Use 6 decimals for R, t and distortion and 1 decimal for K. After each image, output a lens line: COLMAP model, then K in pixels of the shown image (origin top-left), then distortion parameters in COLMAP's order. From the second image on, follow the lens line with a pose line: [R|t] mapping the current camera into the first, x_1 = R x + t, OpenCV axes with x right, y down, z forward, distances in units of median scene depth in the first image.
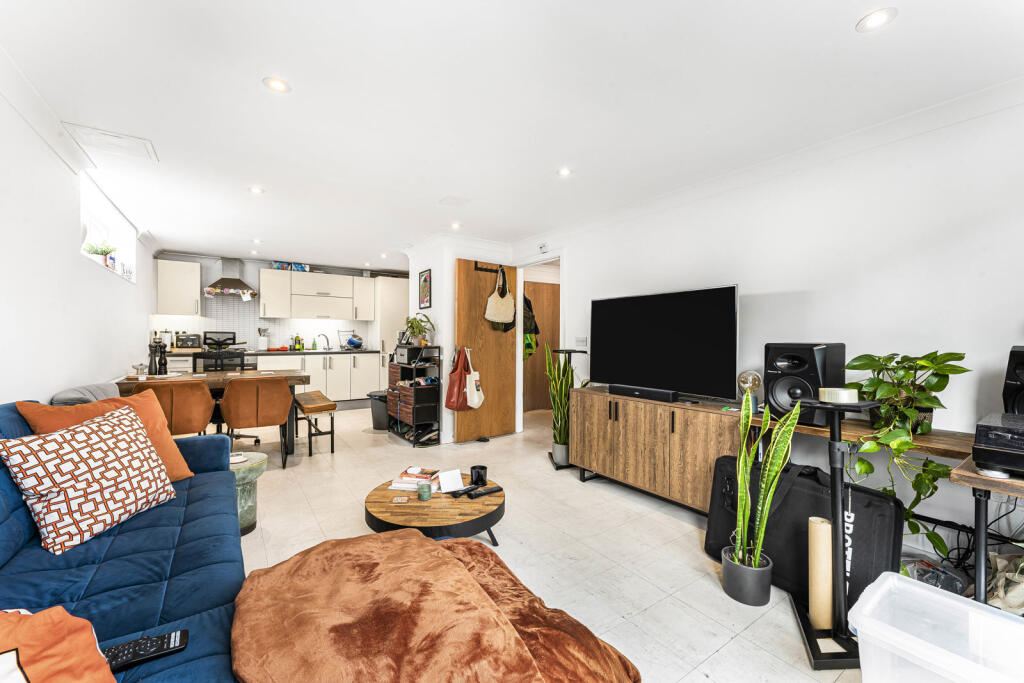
lens RADIAL K [[415.1, 0, 512.0], [0, 415.1, 337.0], [0, 0, 1]] dist [-0.001389, -0.000027]
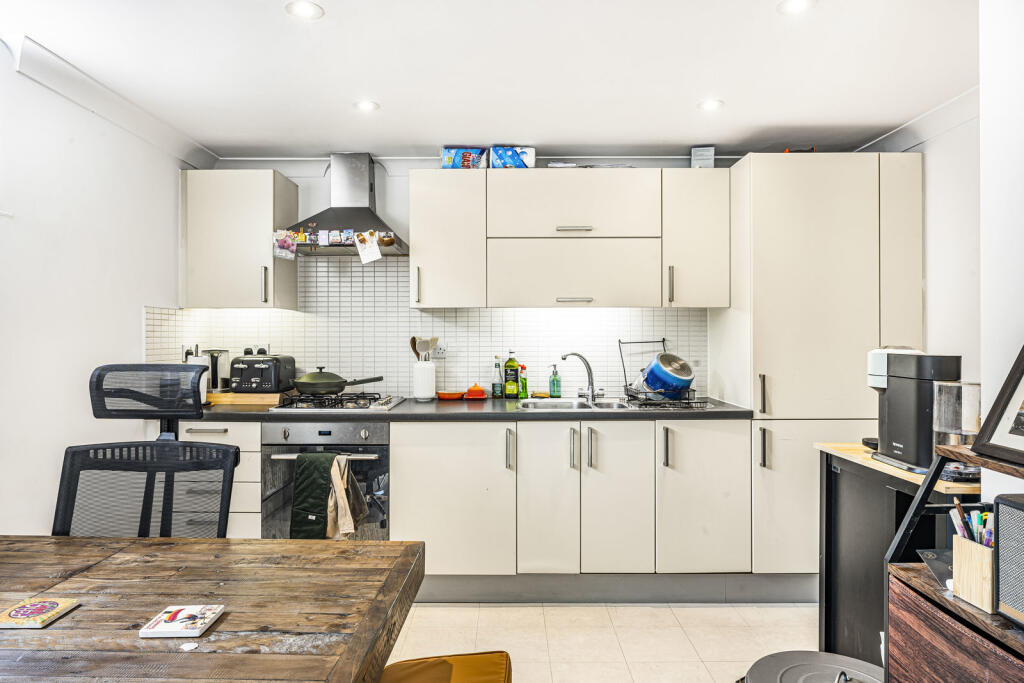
lens RADIAL K [[620.3, 0, 511.1], [0, 620.3, 338.8], [0, 0, 1]] dist [0.000569, 0.000129]
pose [[0.824734, -0.005855, -0.565491, -0.226113], [0.007698, 0.999970, 0.000874, -0.019819], [0.565468, -0.005074, 0.824754, 0.584598]]
